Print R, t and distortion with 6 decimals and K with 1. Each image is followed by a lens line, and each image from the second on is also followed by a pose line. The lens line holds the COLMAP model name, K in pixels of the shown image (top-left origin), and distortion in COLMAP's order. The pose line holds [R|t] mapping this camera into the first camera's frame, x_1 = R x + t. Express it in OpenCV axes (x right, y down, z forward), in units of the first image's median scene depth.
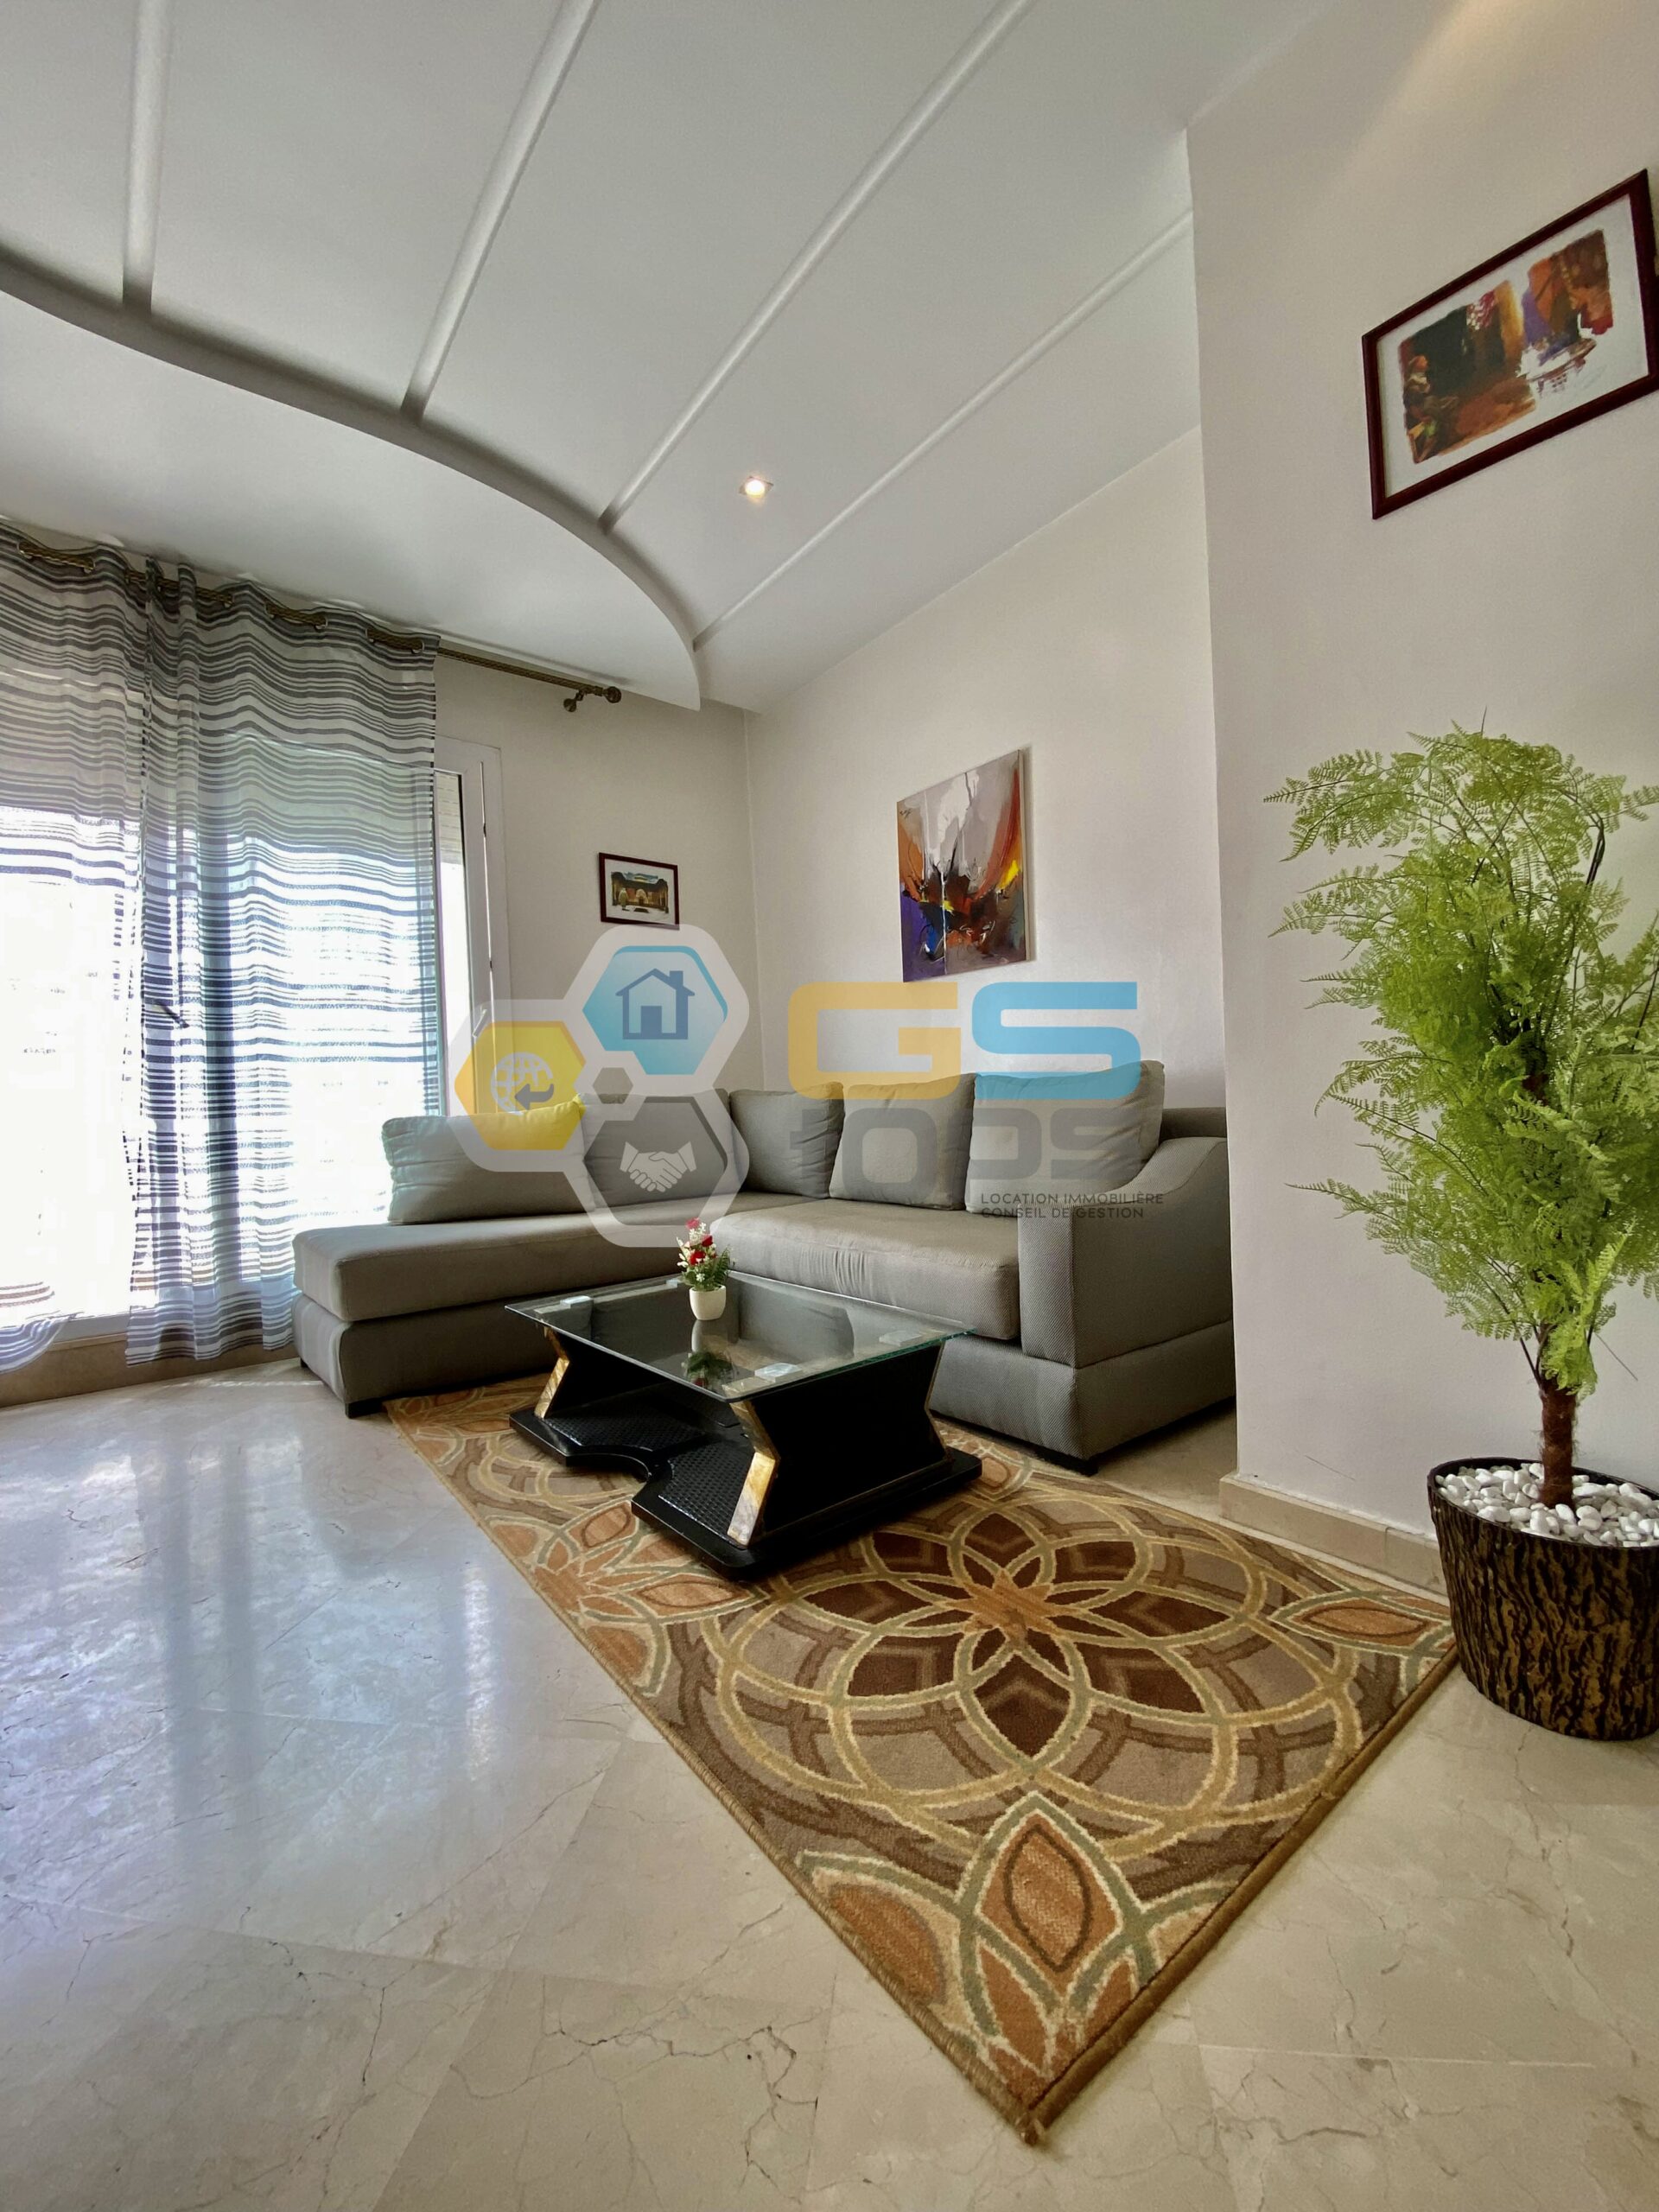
lens RADIAL K [[894.0, 0, 823.7], [0, 894.0, 1106.8], [0, 0, 1]] dist [0.016024, -0.017545]
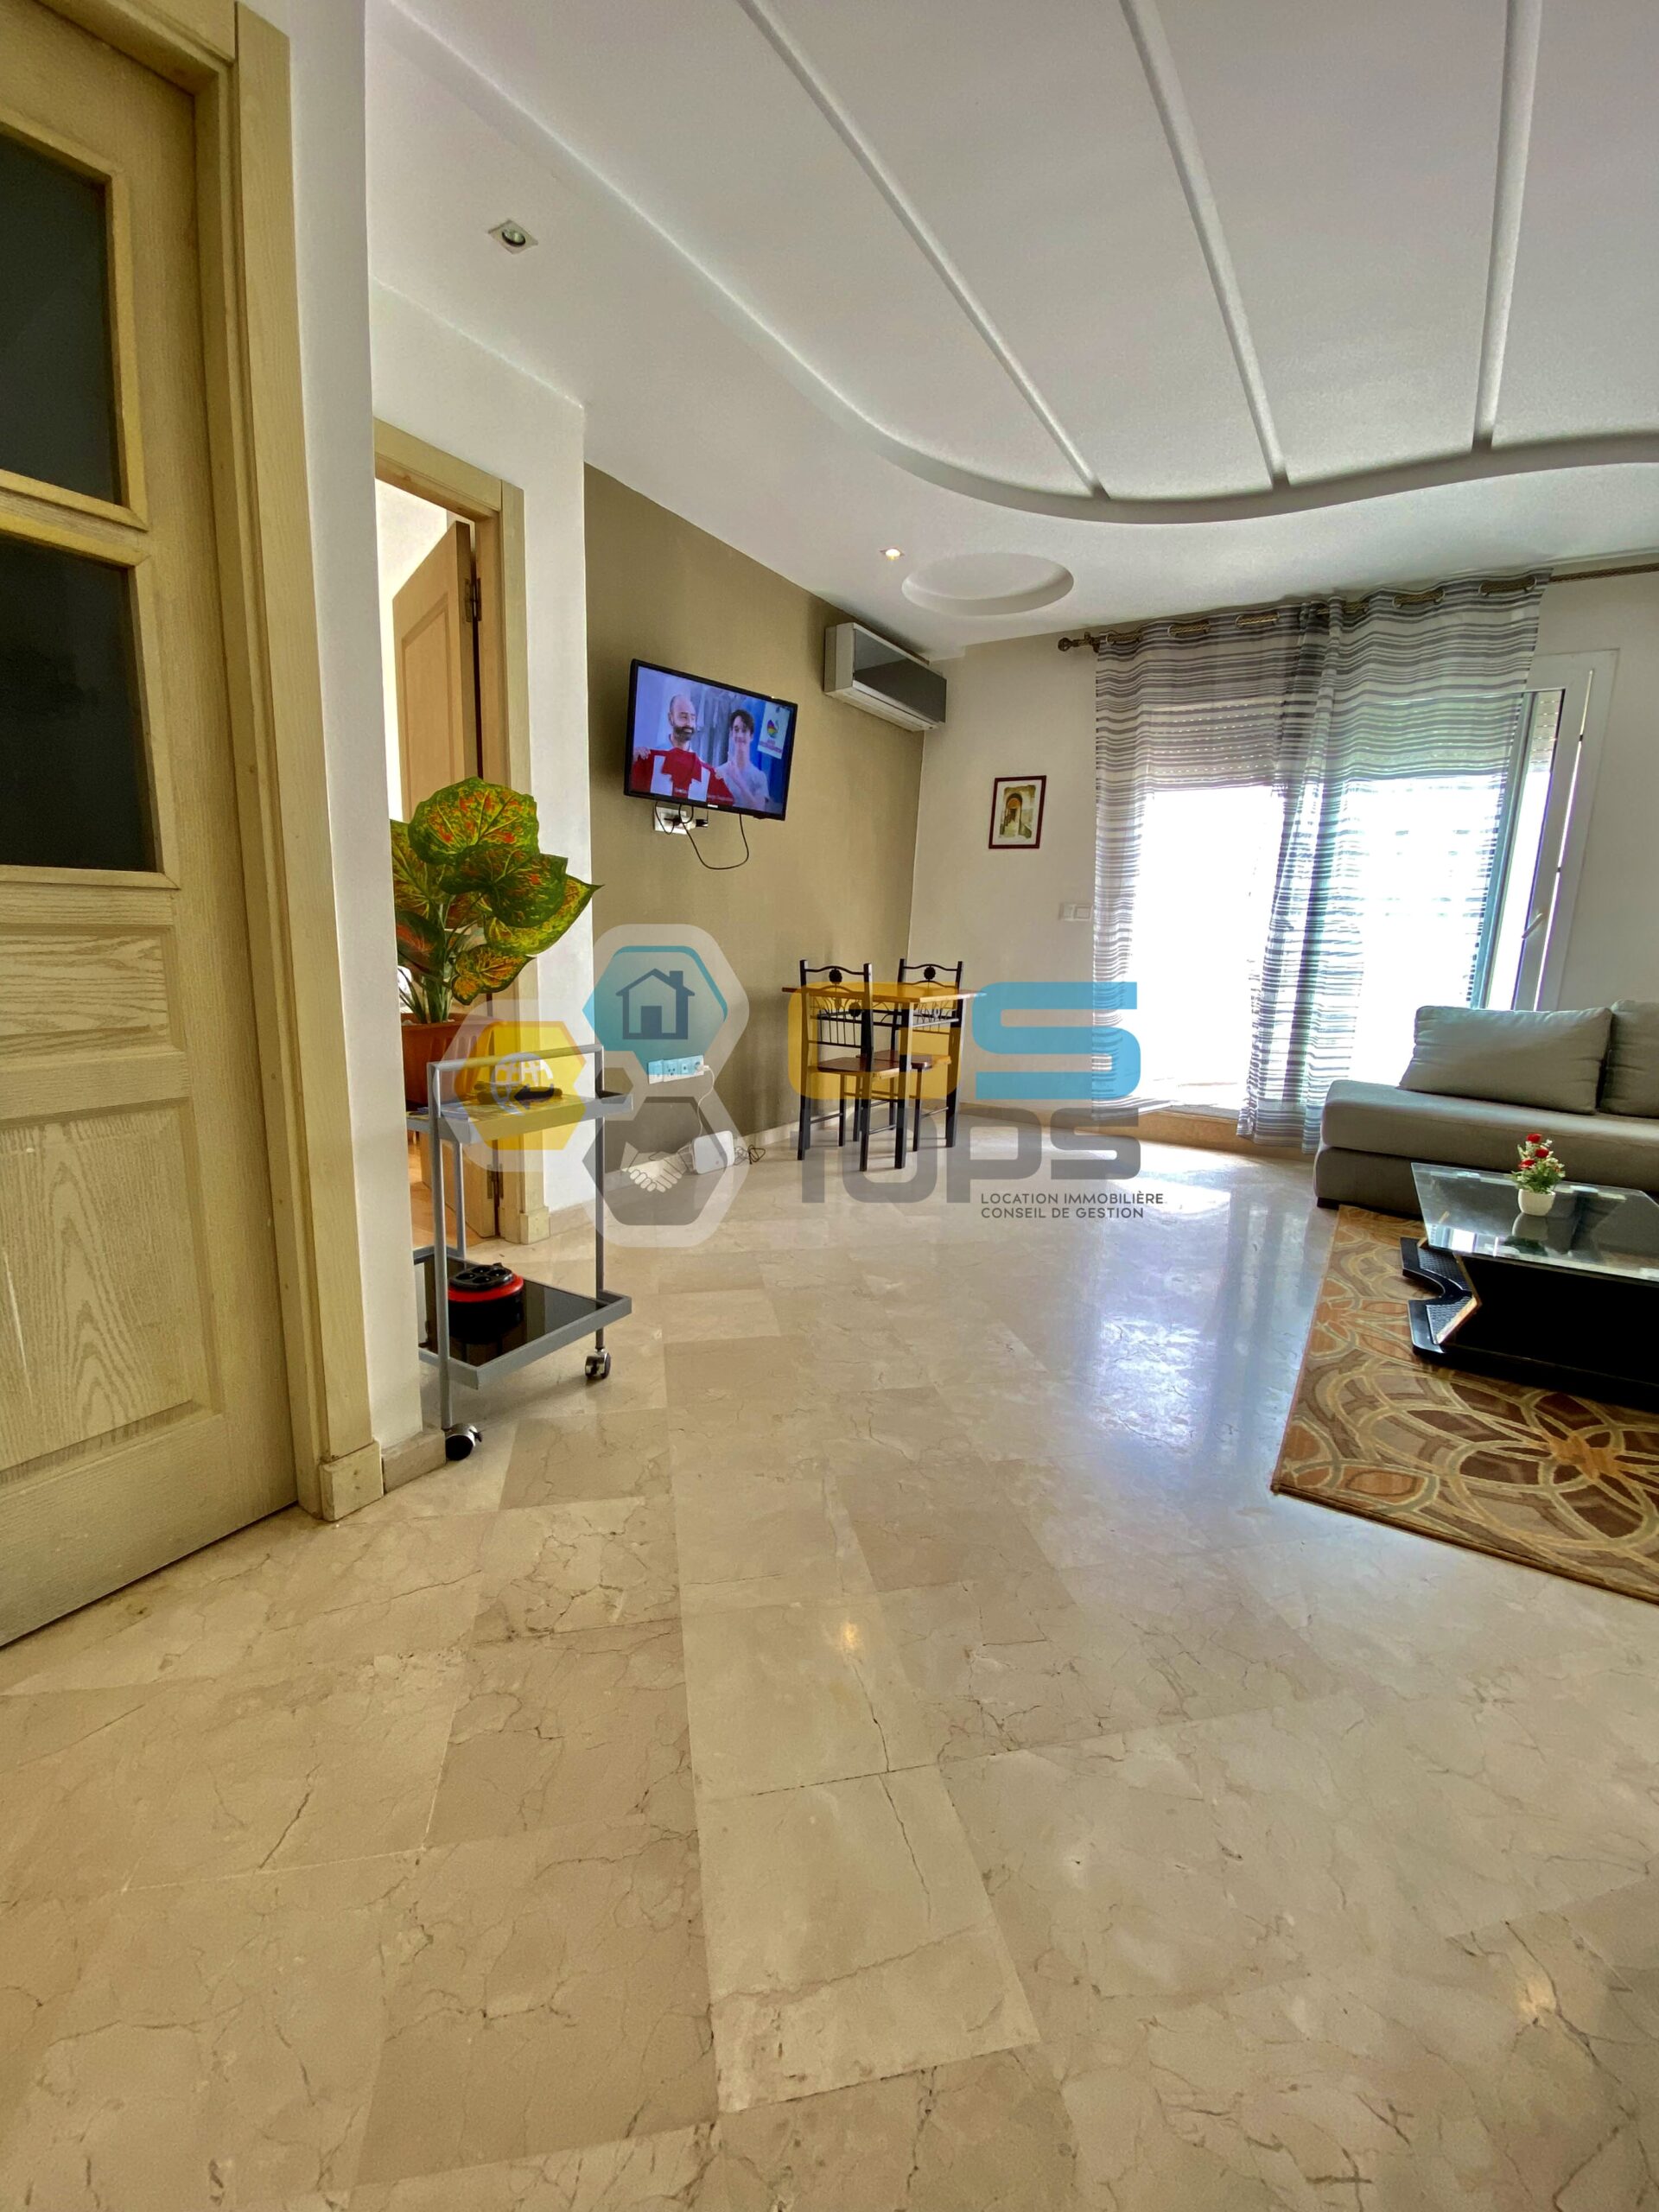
lens RADIAL K [[894.0, 0, 827.1], [0, 894.0, 1101.7], [0, 0, 1]] dist [0.016024, -0.017545]
pose [[0.345970, 0.218161, -0.912530, 0.921438], [-0.041946, 0.975216, 0.217244, -0.211855], [0.937308, -0.036883, 0.346546, -0.521105]]
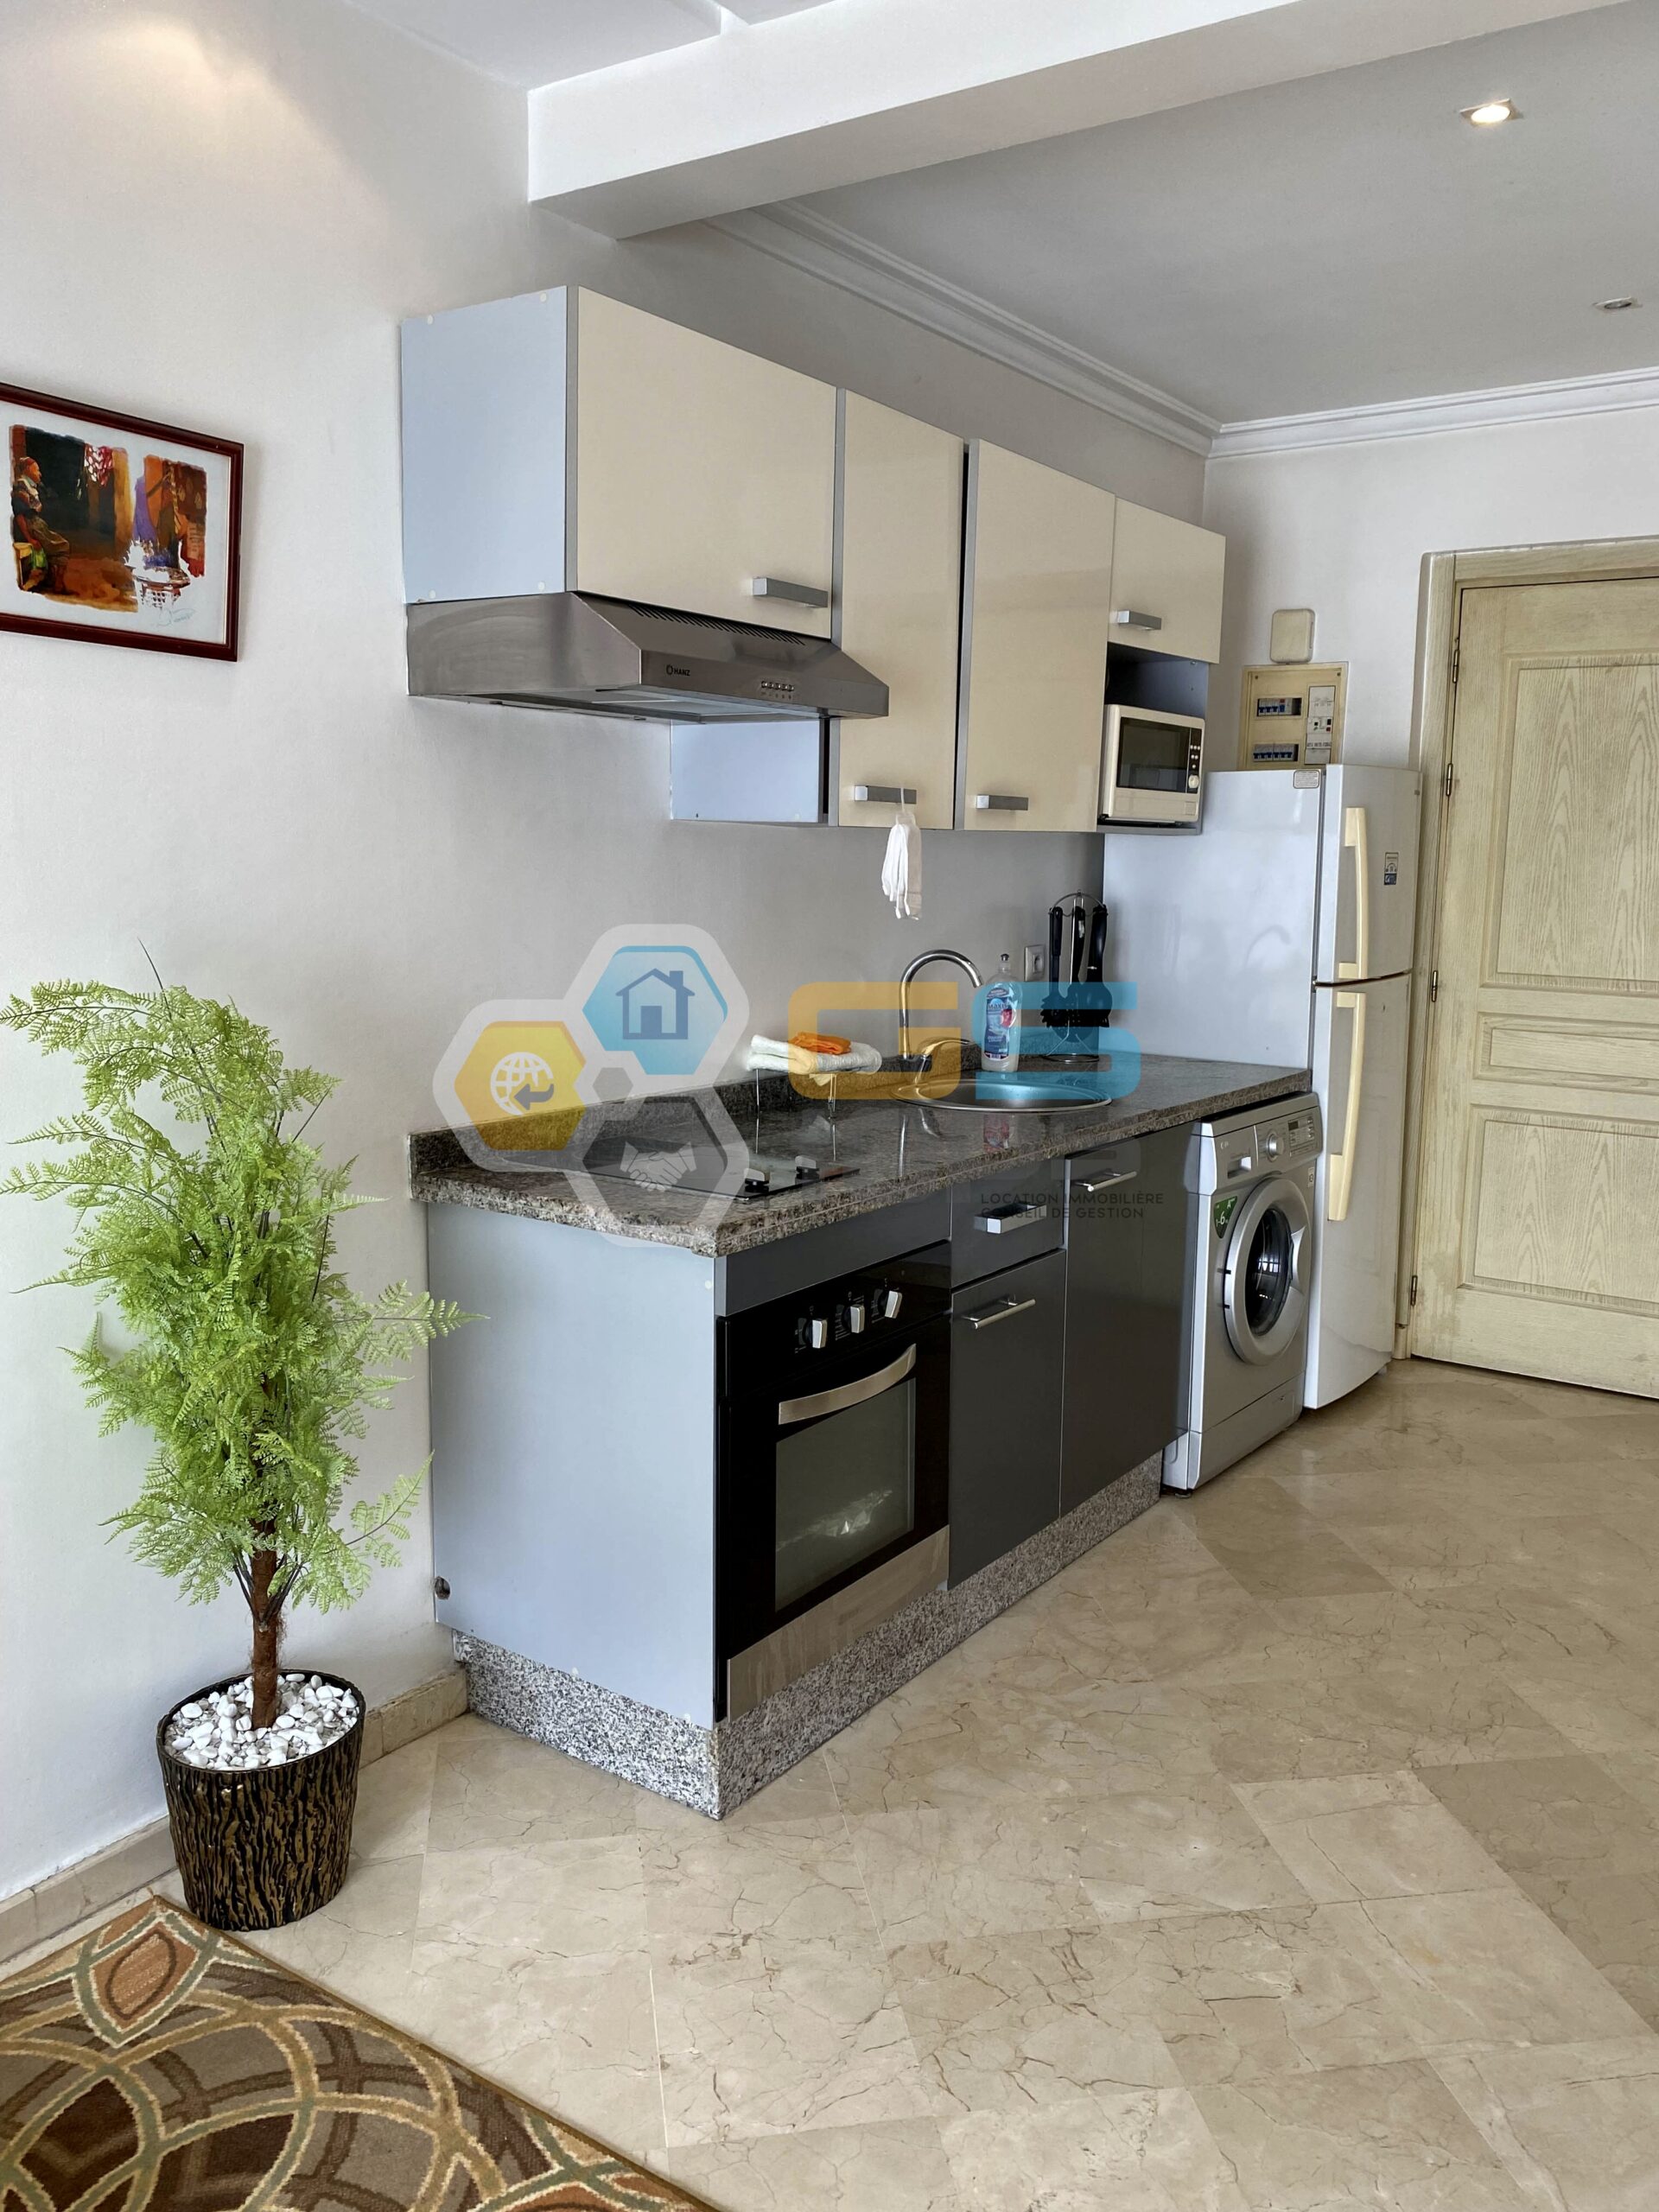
lens RADIAL K [[1689.3, 0, 841.1], [0, 1689.3, 1070.6], [0, 0, 1]] dist [0.021537, -0.027709]
pose [[-0.314219, -0.098416, 0.944235, -1.027919], [-0.003385, 0.994722, 0.102552, -0.450396], [-0.949344, 0.029028, -0.312894, 0.791084]]
